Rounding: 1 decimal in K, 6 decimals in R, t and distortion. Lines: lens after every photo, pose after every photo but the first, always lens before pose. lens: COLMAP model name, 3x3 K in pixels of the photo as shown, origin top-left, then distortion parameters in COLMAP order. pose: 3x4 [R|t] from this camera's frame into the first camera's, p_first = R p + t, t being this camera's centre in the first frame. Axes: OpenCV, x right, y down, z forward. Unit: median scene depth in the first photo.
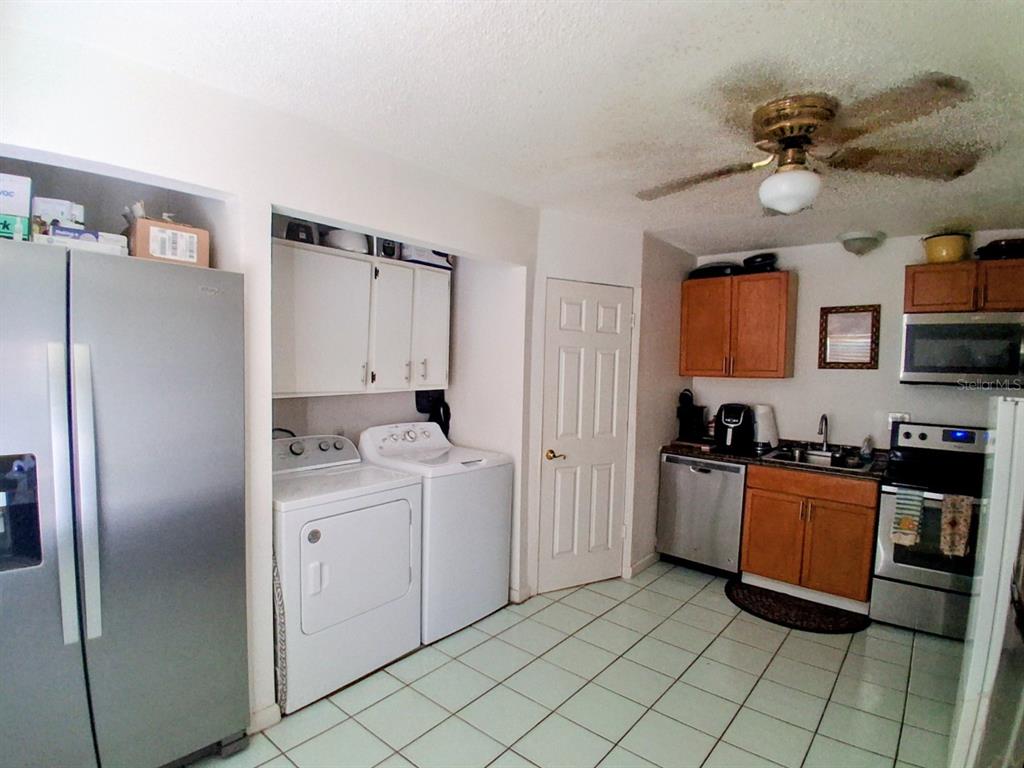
lens RADIAL K [[529.5, 0, 500.9], [0, 529.5, 401.5], [0, 0, 1]] dist [0.002726, -0.039978]
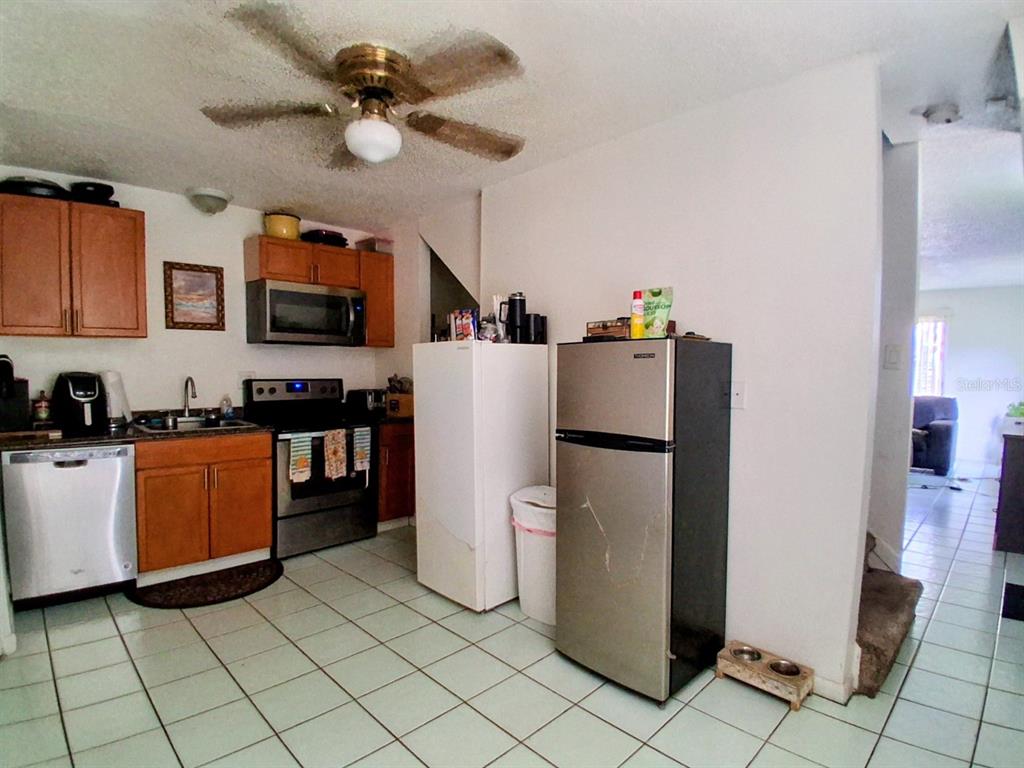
lens RADIAL K [[529.5, 0, 500.9], [0, 529.5, 401.5], [0, 0, 1]] dist [0.002726, -0.039978]
pose [[0.099829, -0.086823, 0.991209, -0.273021], [0.060460, 0.994874, 0.081055, 0.025860], [-0.993166, 0.051837, 0.104567, 0.360822]]
